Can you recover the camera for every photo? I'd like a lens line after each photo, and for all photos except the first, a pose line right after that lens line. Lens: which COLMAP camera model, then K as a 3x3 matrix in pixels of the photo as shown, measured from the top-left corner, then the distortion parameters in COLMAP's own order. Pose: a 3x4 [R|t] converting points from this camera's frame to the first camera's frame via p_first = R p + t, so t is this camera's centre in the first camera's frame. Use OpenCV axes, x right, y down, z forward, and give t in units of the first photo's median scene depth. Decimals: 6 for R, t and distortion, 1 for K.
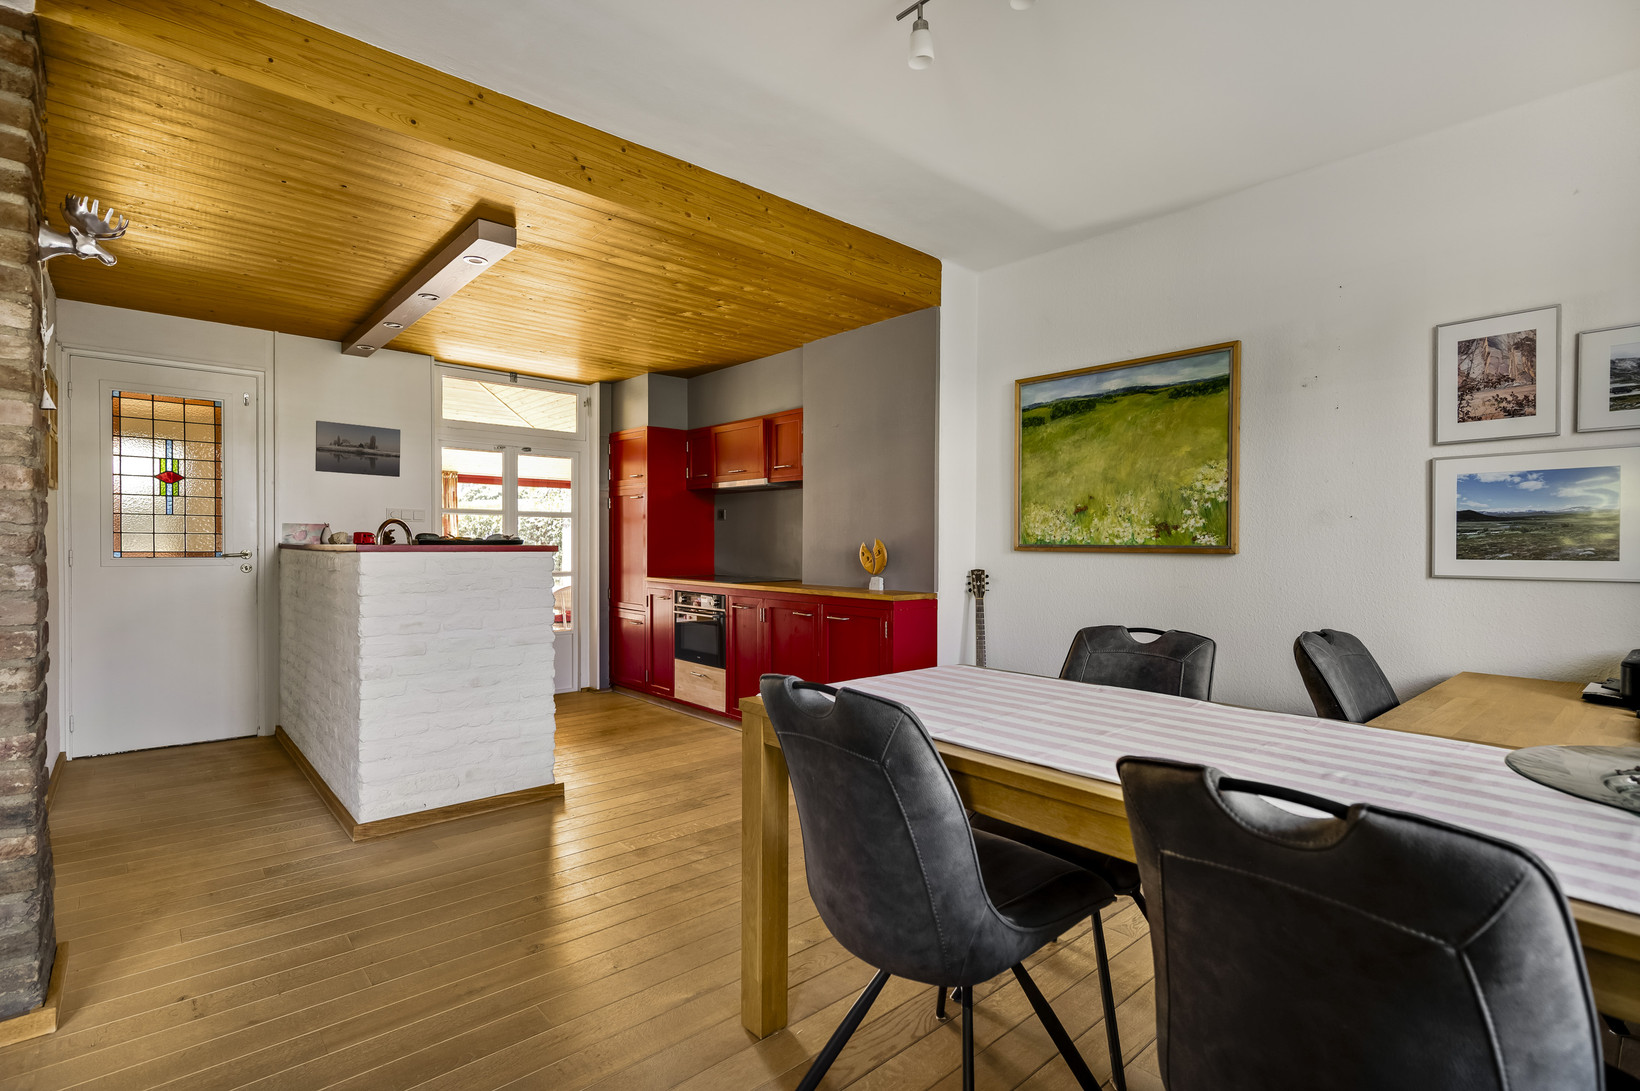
lens RADIAL K [[768.3, 0, 822.3], [0, 768.3, 553.7], [0, 0, 1]] dist [-0.001301, -0.000464]
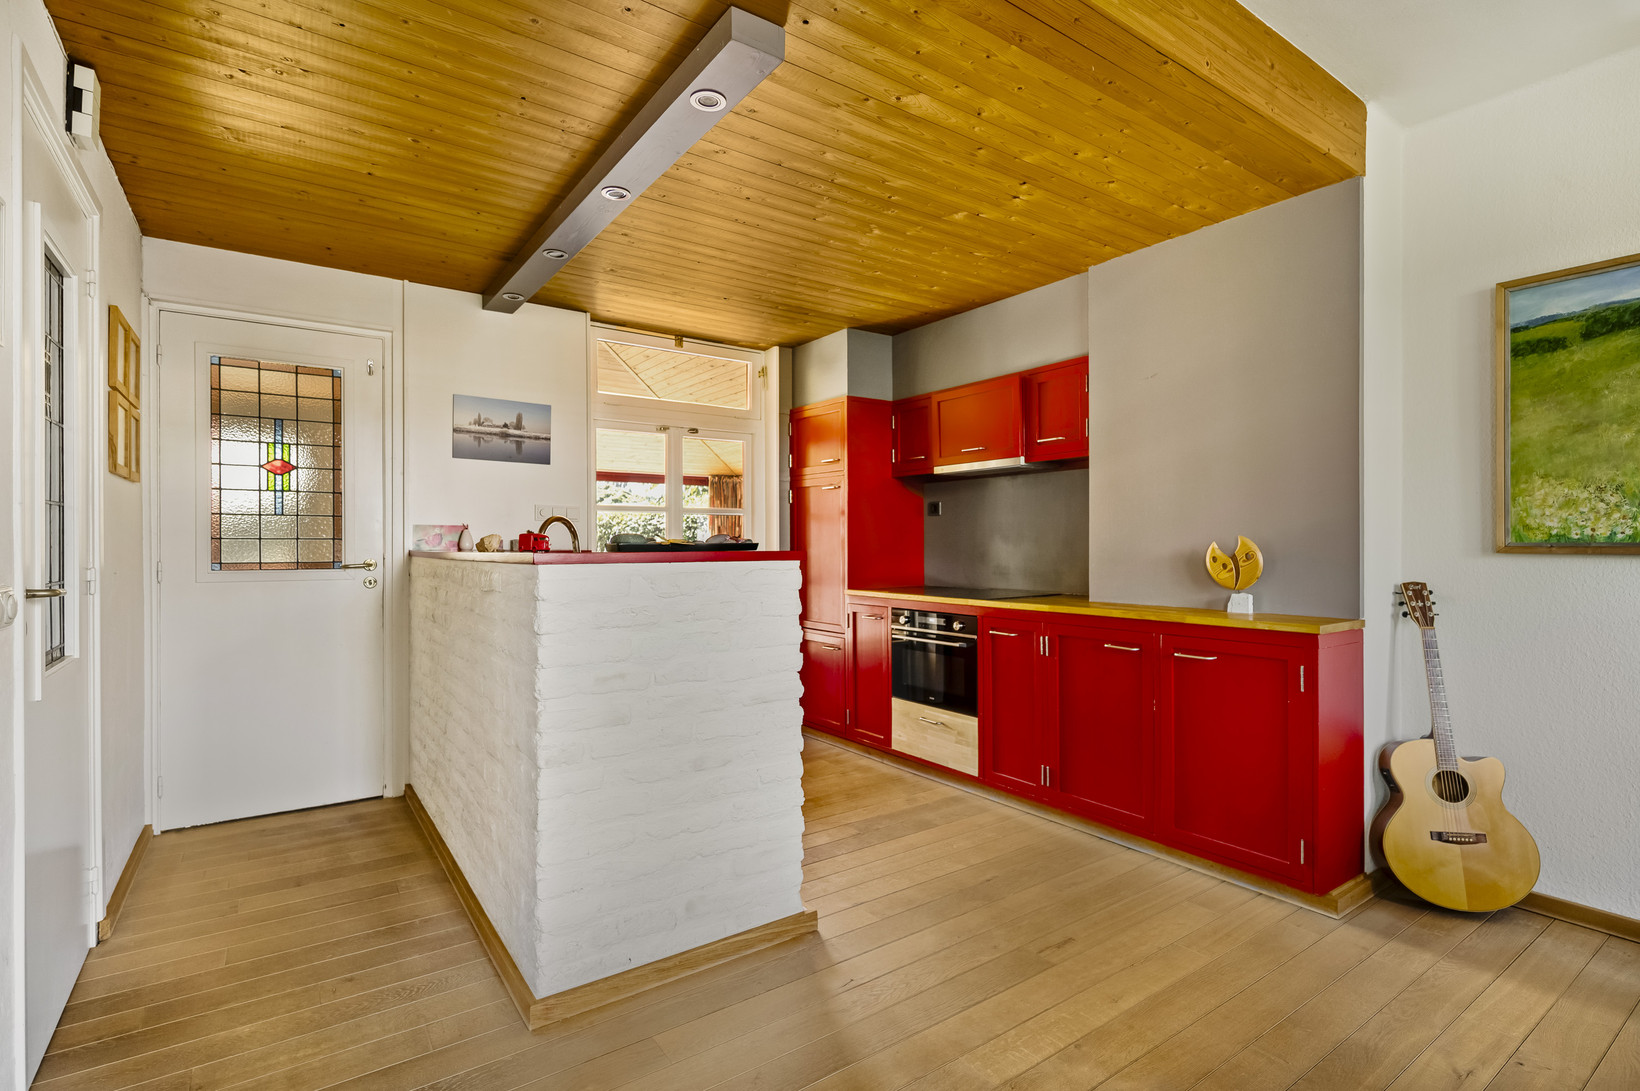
lens RADIAL K [[776.9, 0, 824.1], [0, 776.9, 545.3], [0, 0, 1]] dist [-0.001145, -0.000483]
pose [[0.993382, -0.008992, -0.114503, -0.229027], [0.007537, 0.999885, -0.013137, -0.006024], [0.114608, 0.012187, 0.993336, 0.305161]]
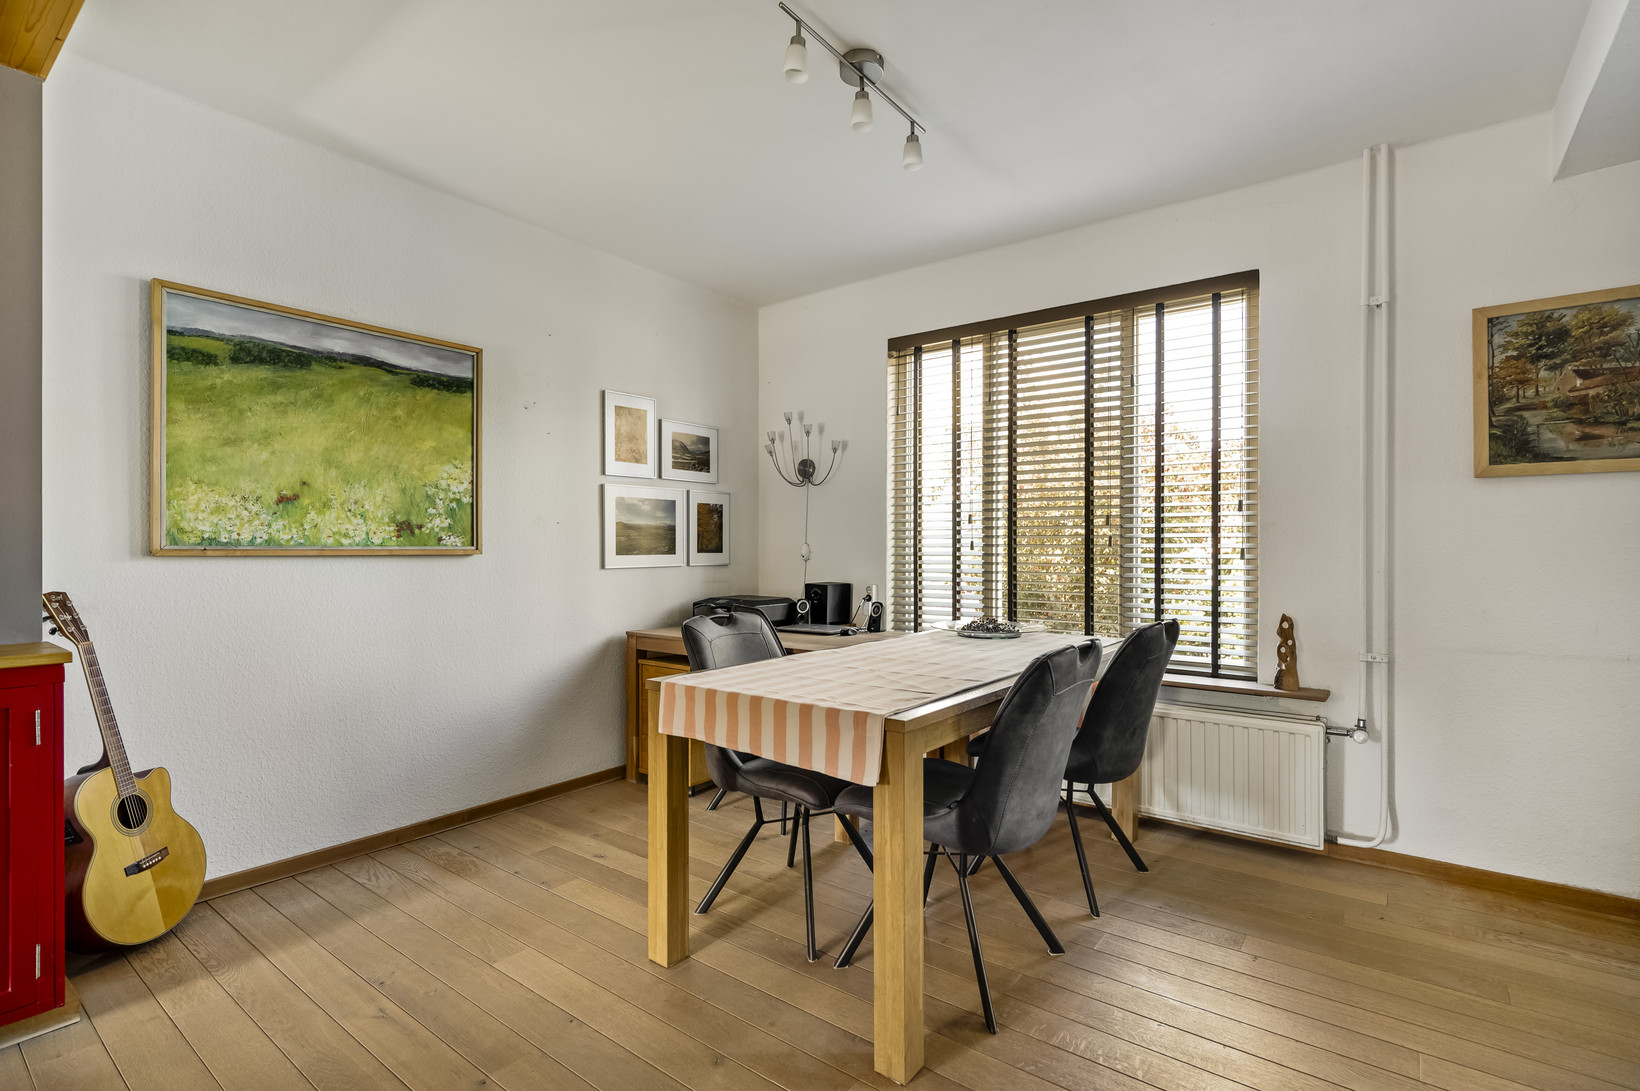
lens RADIAL K [[768.3, 0, 822.3], [0, 768.3, 553.7], [0, 0, 1]] dist [-0.001301, -0.000464]
pose [[-0.187533, -0.015583, 0.982135, -0.455313], [0.008803, 0.999807, 0.017544, -0.011930], [-0.982219, 0.011935, -0.187359, 0.596662]]
